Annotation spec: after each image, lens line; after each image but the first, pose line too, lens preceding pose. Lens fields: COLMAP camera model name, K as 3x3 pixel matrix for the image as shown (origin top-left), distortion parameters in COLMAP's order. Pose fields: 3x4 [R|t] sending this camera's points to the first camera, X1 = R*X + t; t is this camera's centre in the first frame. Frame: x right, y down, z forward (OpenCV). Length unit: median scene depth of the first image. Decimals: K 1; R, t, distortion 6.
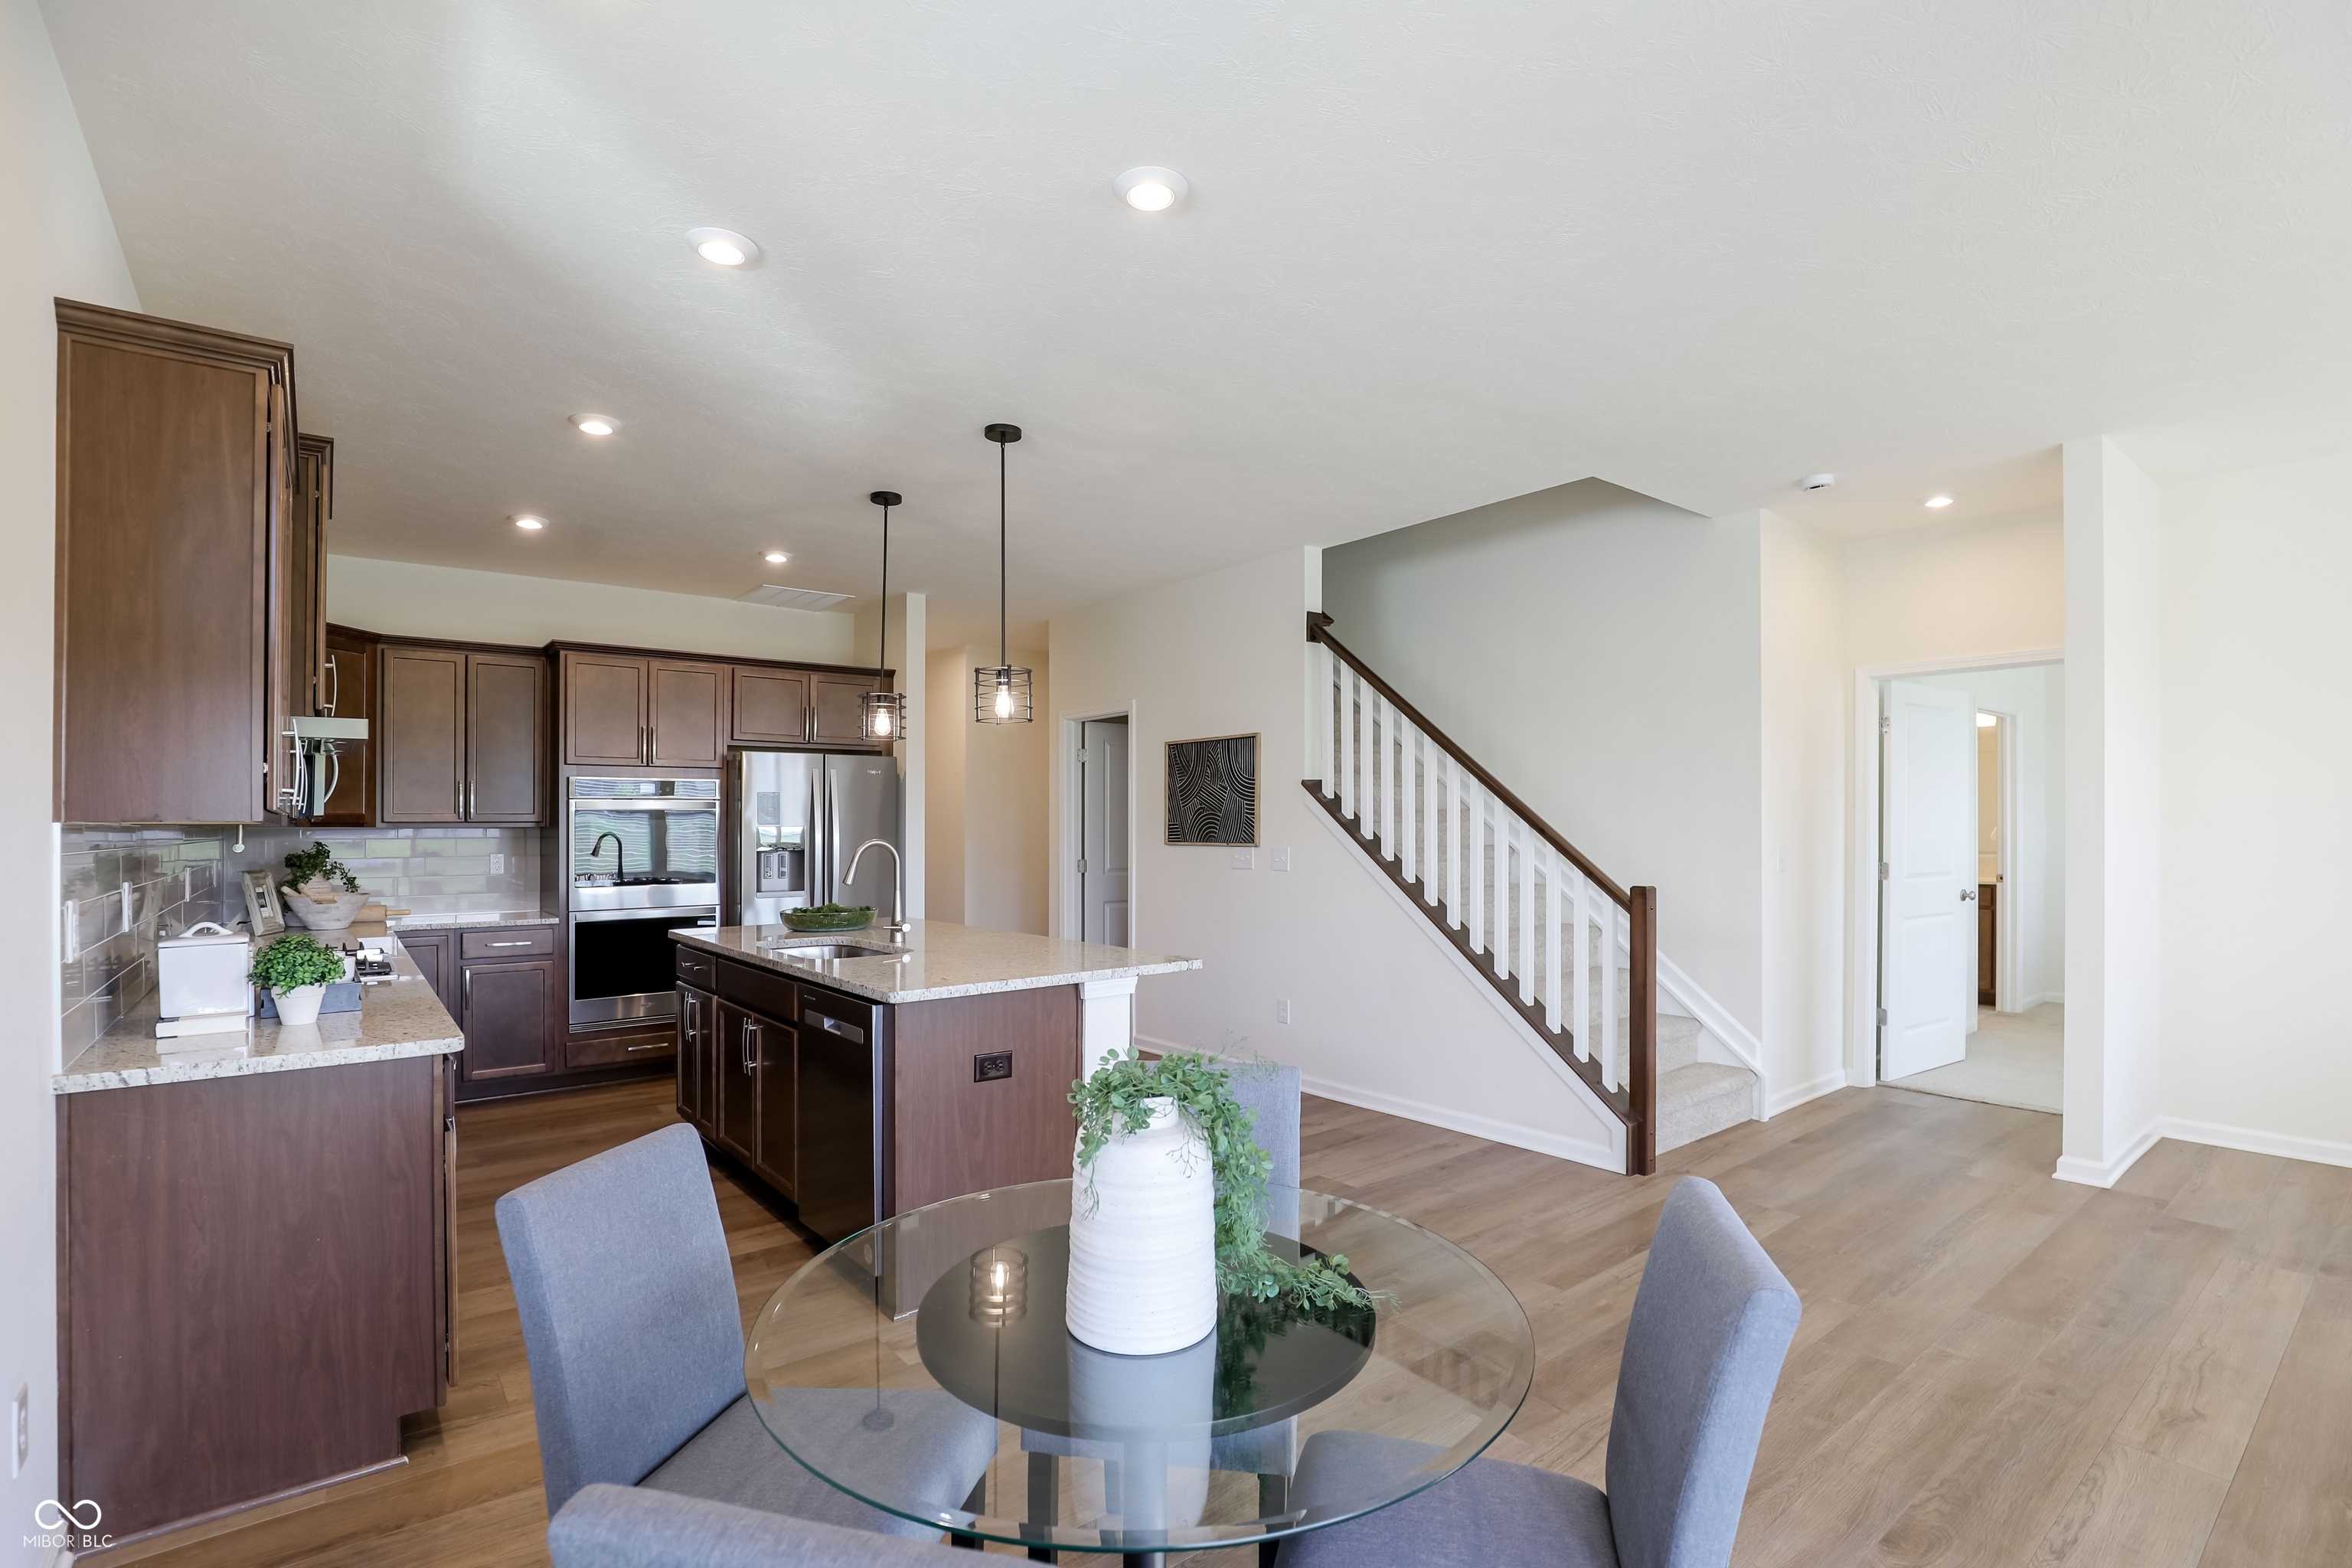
lens RADIAL K [[1100.2, 0, 1183.5], [0, 1100.2, 826.6], [0, 0, 1]] dist [-0.023818, 0.000086]
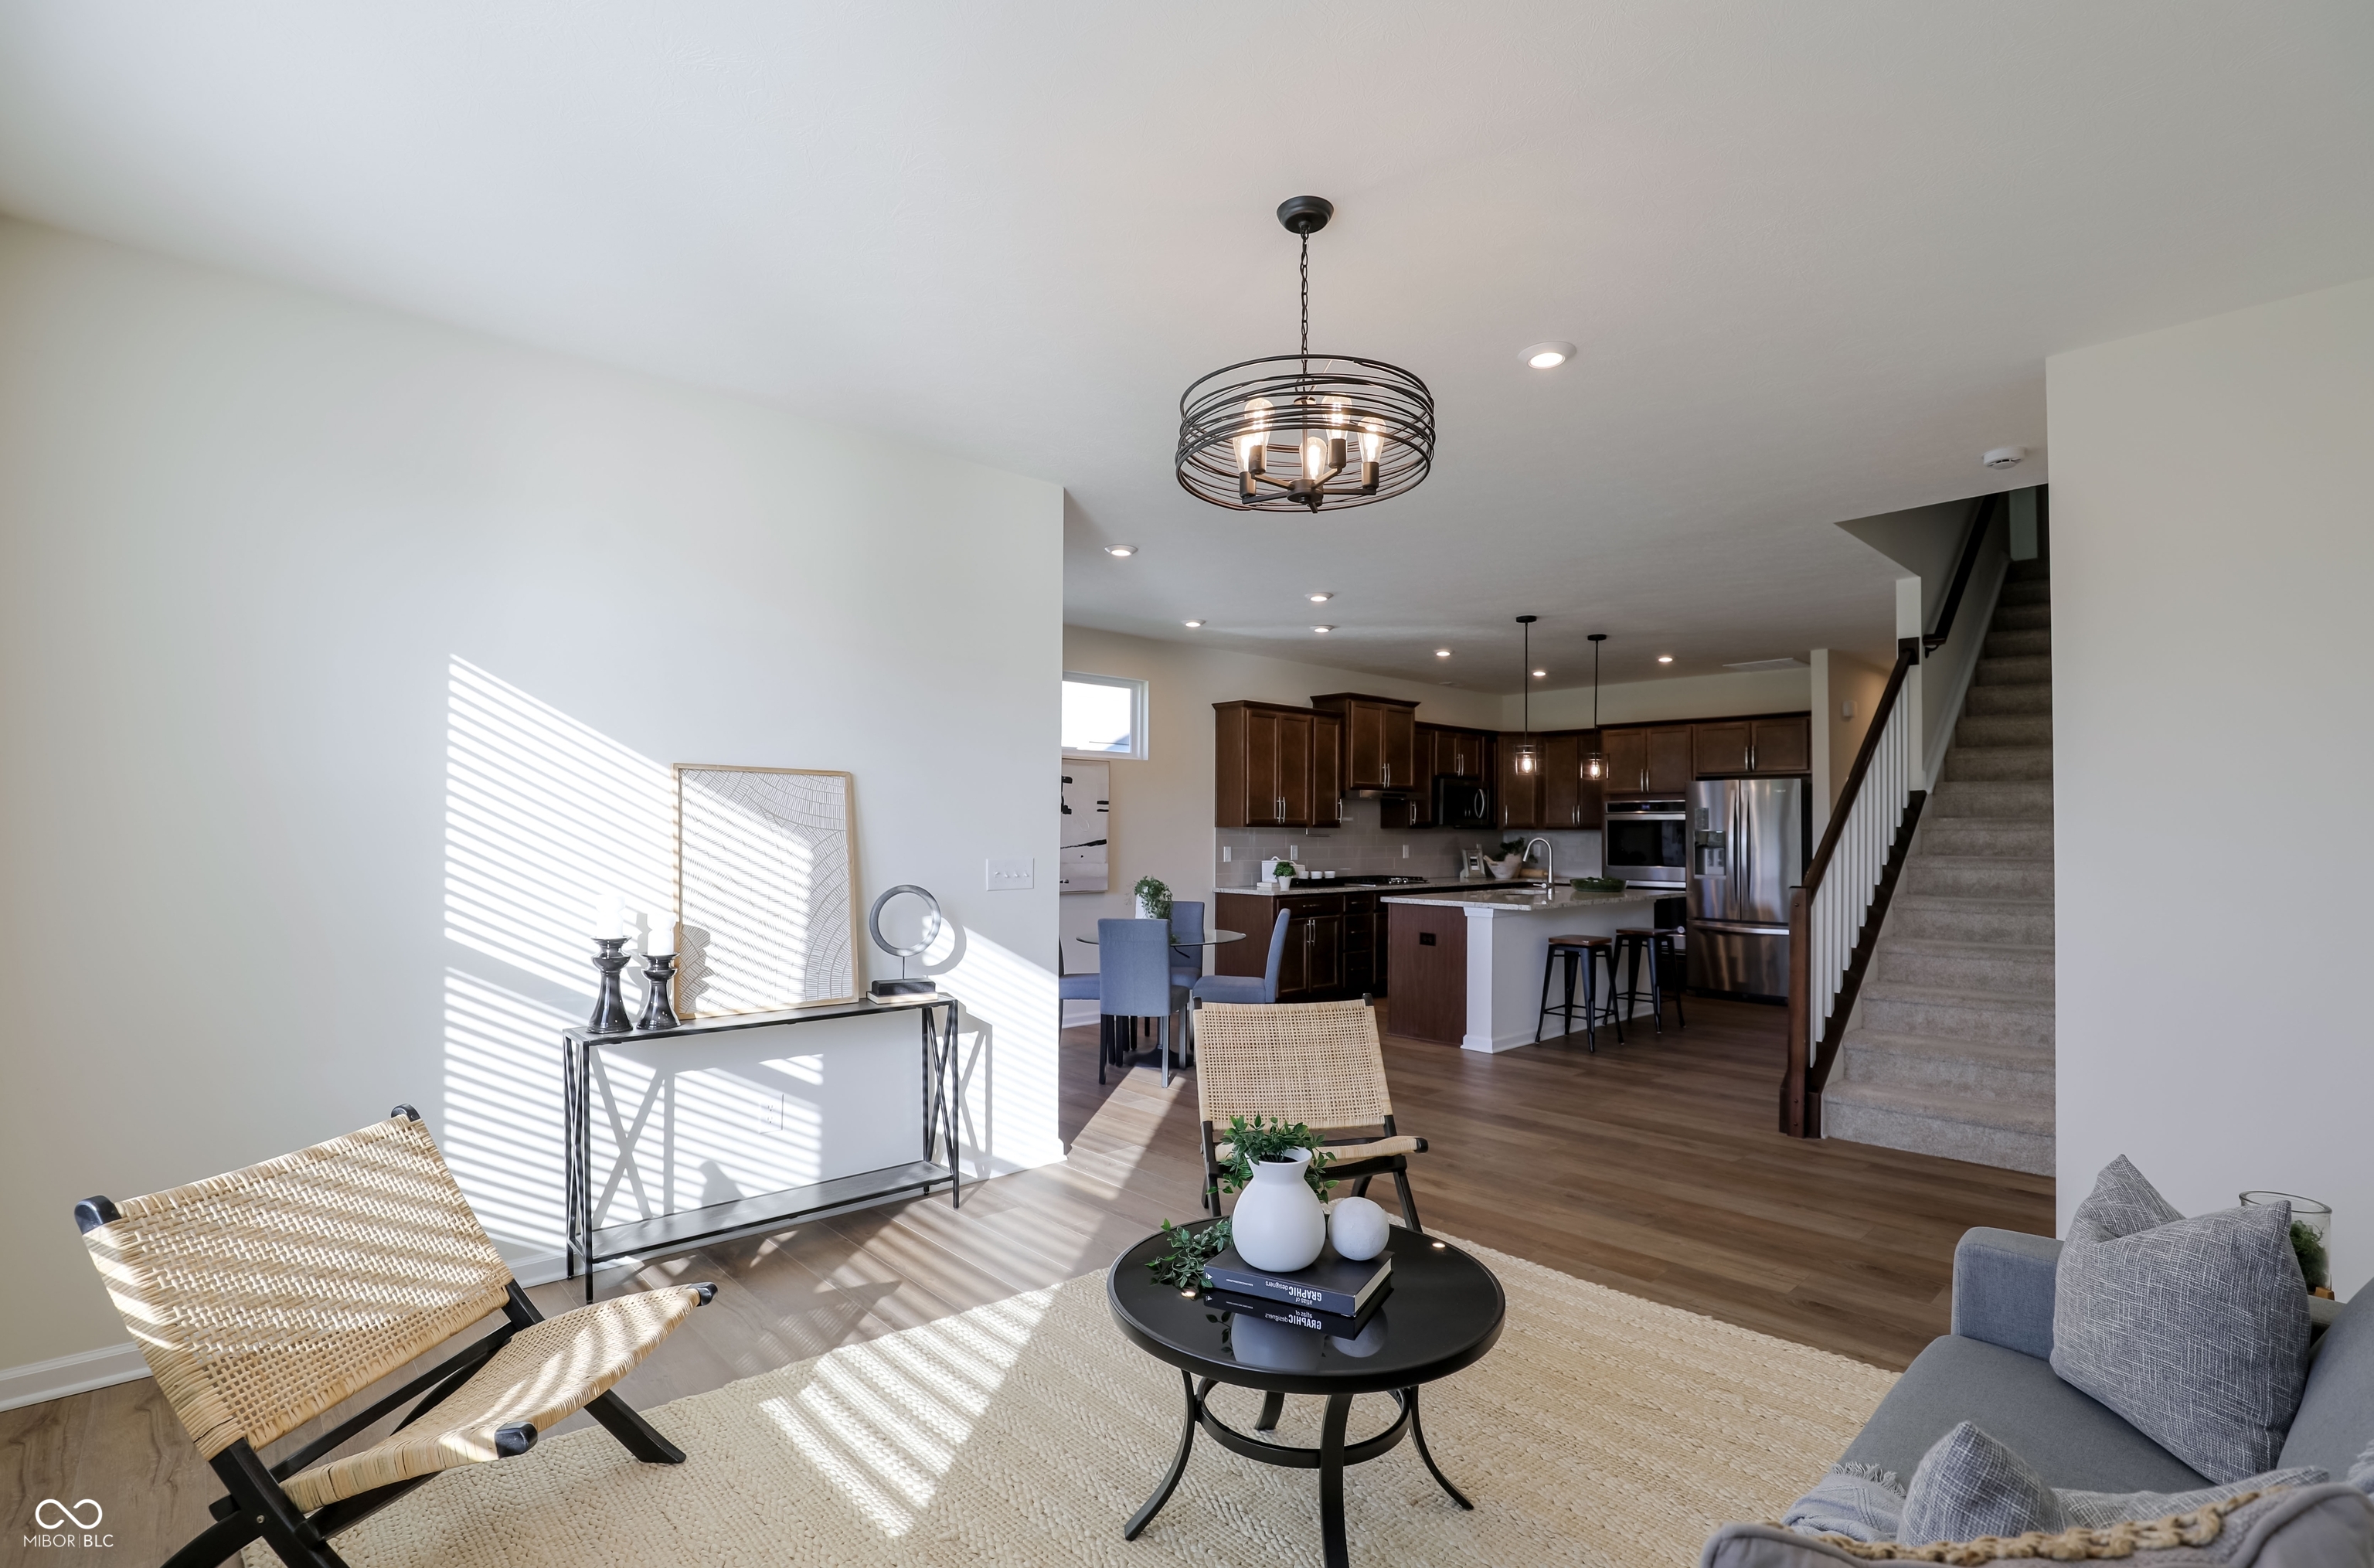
lens RADIAL K [[1096.7, 0, 1187.0], [0, 1096.7, 784.0], [0, 0, 1]] dist [-0.036009, 0.007049]
pose [[0.066552, -0.036103, -0.997130, 1.424070], [-0.005122, 0.999320, -0.036524, -0.007015], [0.997770, 0.007538, 0.066321, 0.262763]]
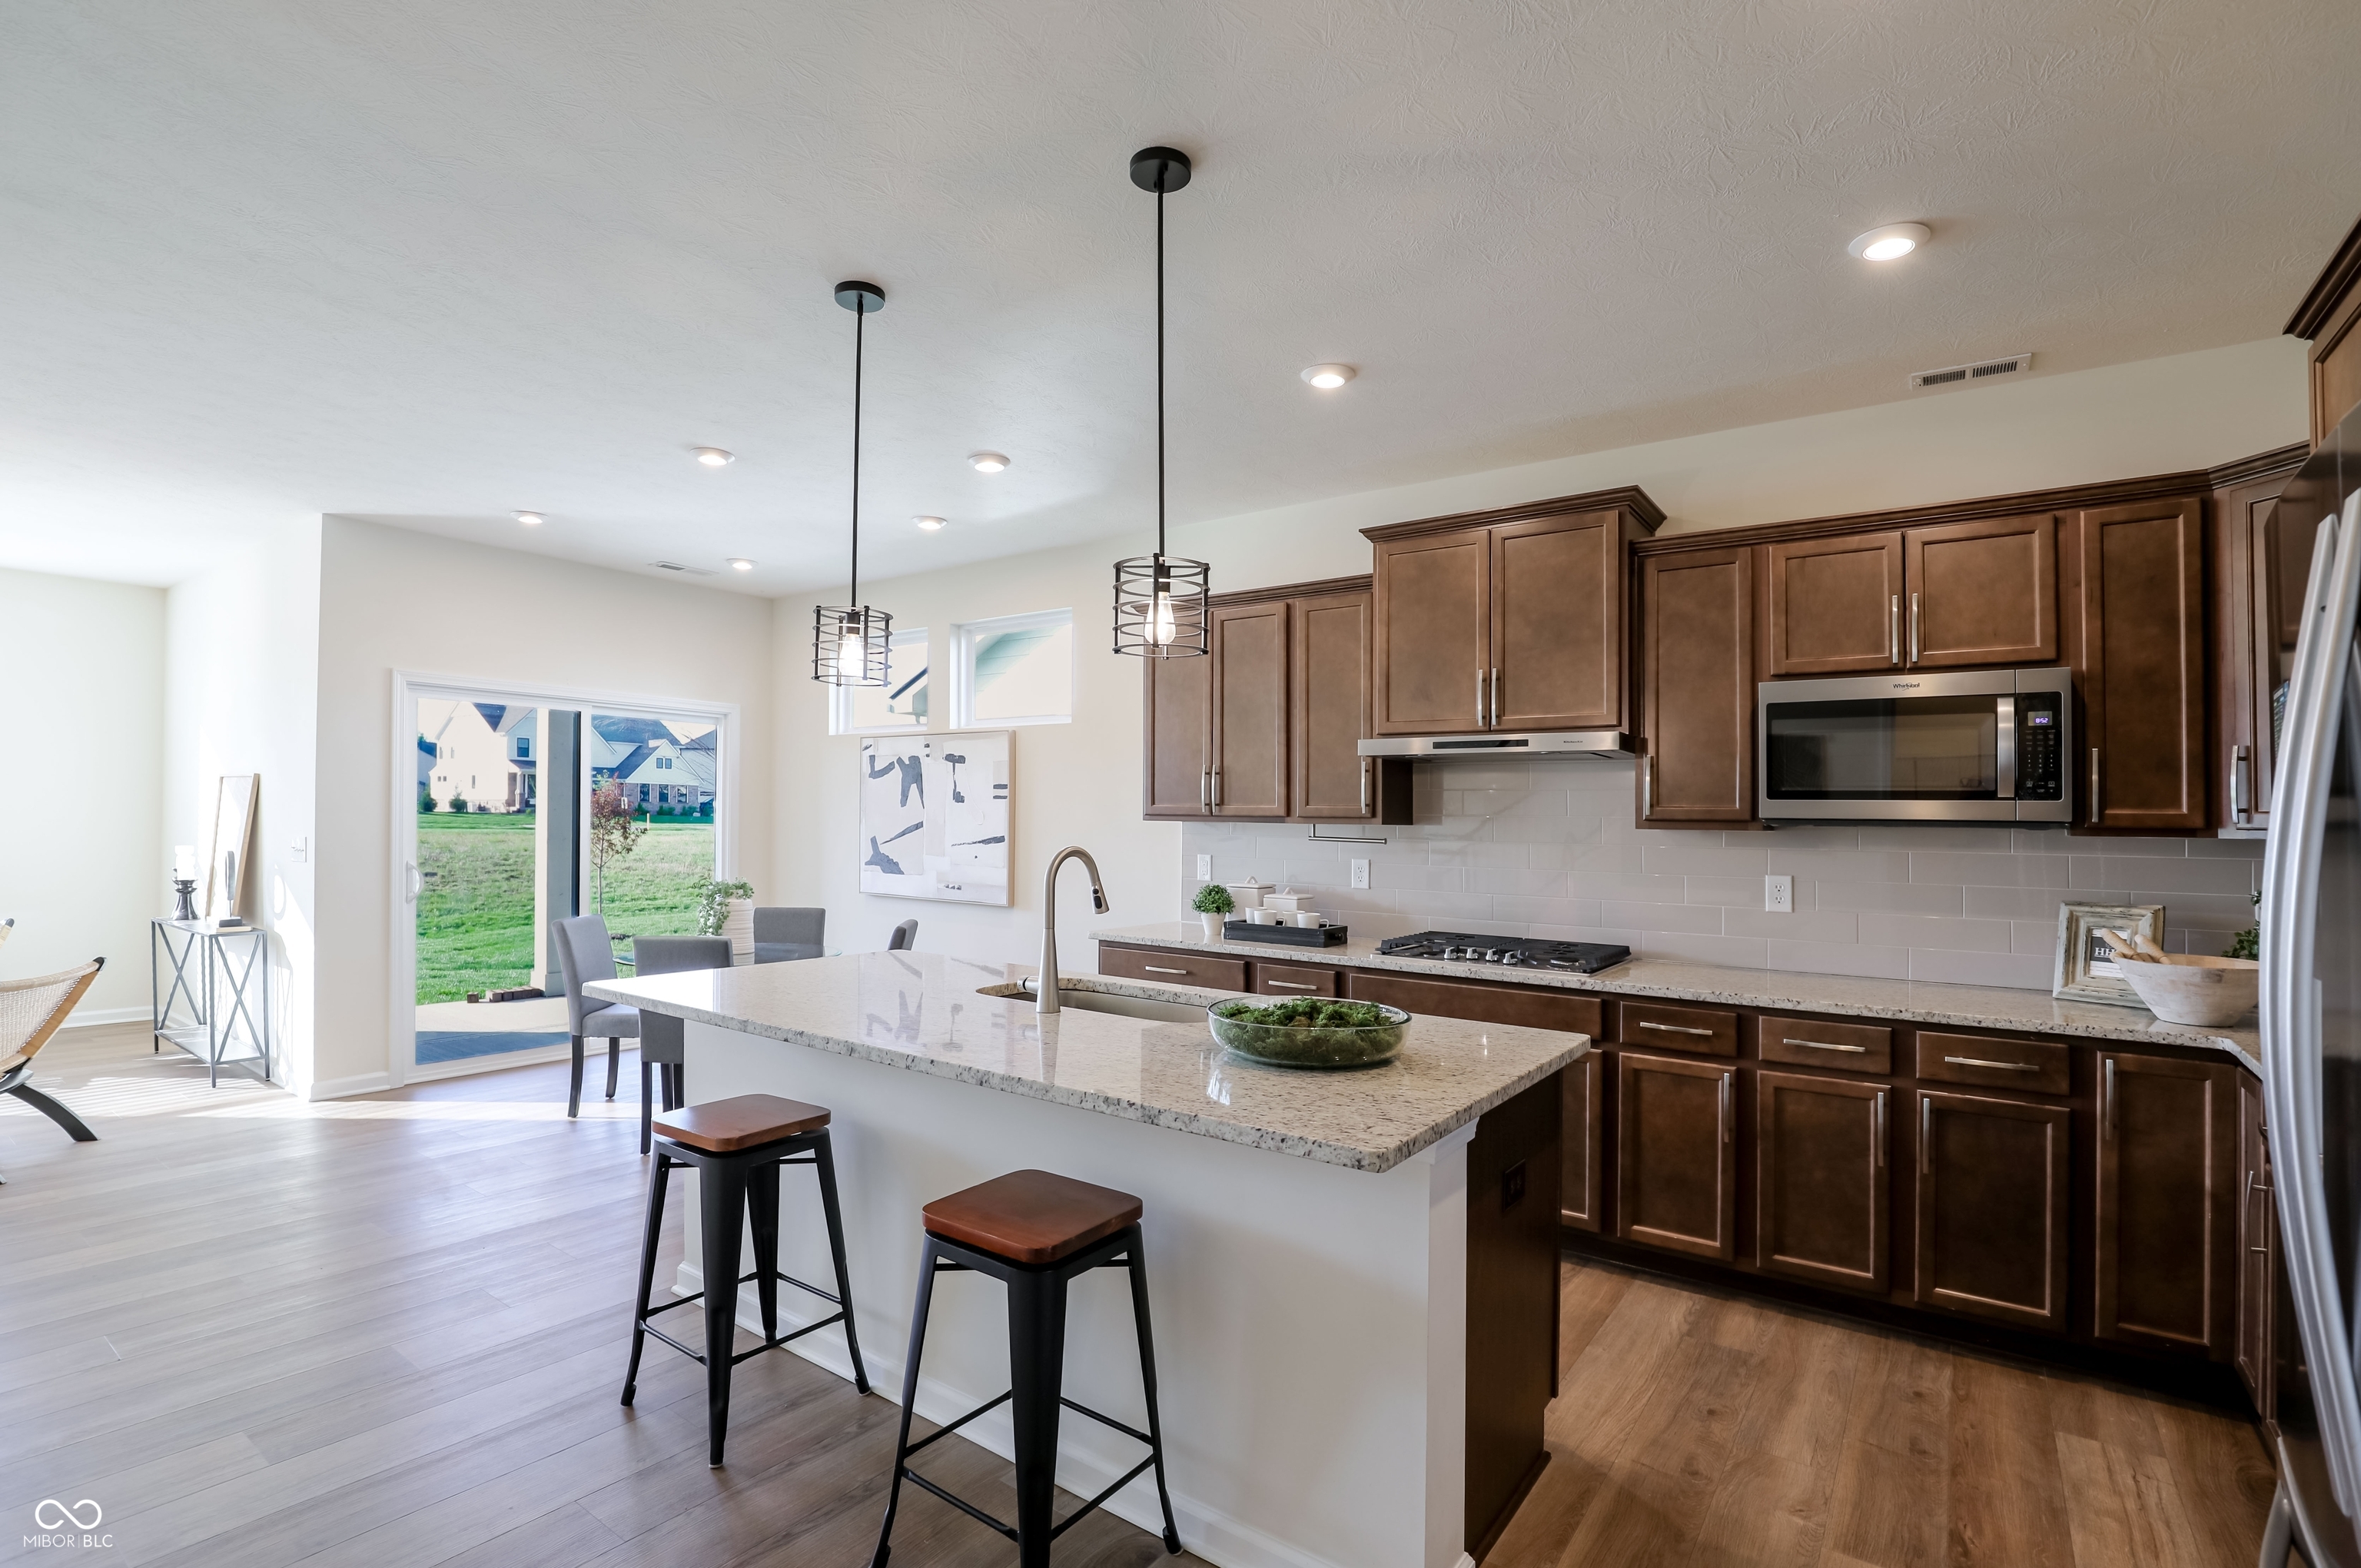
lens RADIAL K [[1090.8, 0, 1170.6], [0, 1090.8, 821.3], [0, 0, 1]] dist [-0.041135, 0.011206]
pose [[-0.965747, -0.008100, -0.259359, -0.160449], [-0.009261, 0.999952, 0.003254, -0.005299], [0.259320, 0.005545, -0.965776, 1.524611]]
